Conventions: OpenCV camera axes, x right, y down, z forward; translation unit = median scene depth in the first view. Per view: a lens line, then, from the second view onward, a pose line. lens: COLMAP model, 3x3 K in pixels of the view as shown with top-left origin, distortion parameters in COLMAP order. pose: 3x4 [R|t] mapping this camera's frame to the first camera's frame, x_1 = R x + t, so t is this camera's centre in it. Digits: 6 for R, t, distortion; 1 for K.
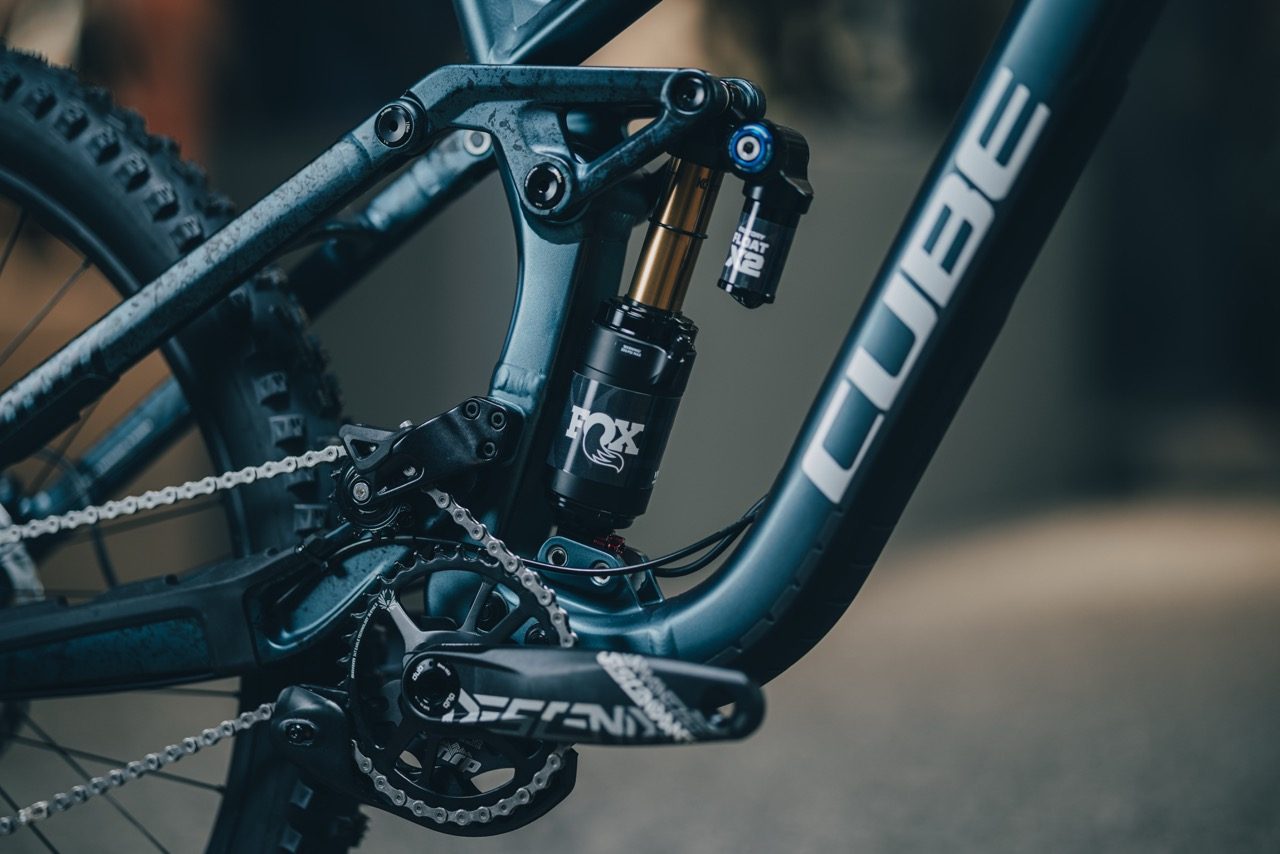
lens RADIAL K [[3494.2, 0, 640.0], [0, 3494.2, 427.0], [0, 0, 1]] dist [0.021227, 0.736841]
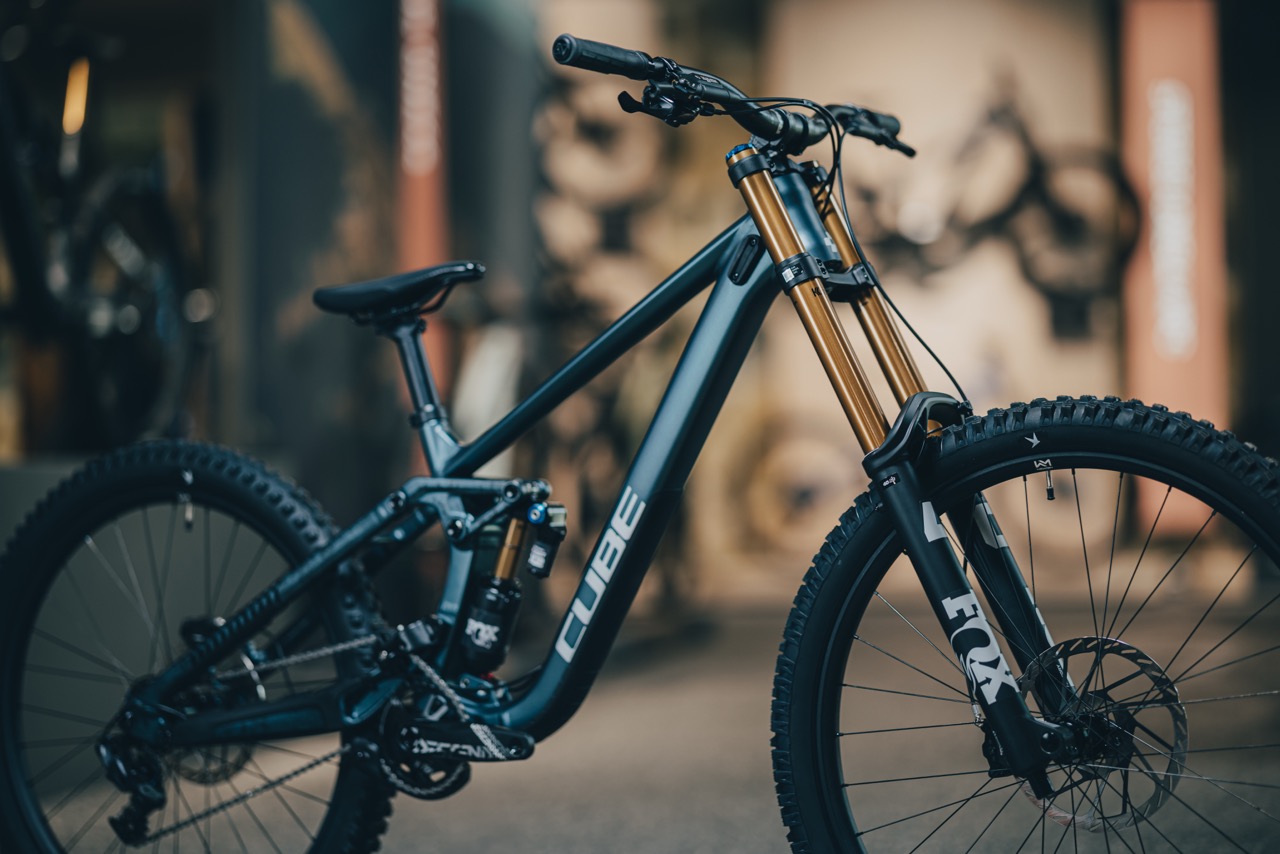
lens RADIAL K [[2845.1, 0, 640.0], [0, 2845.1, 427.0], [0, 0, 1]] dist [0.066036, 0.183021]
pose [[0.994872, -0.011235, -0.100521, 0.305195], [0.008712, 0.999637, -0.025495, -0.090727], [0.100771, 0.024488, 0.994608, -0.970090]]
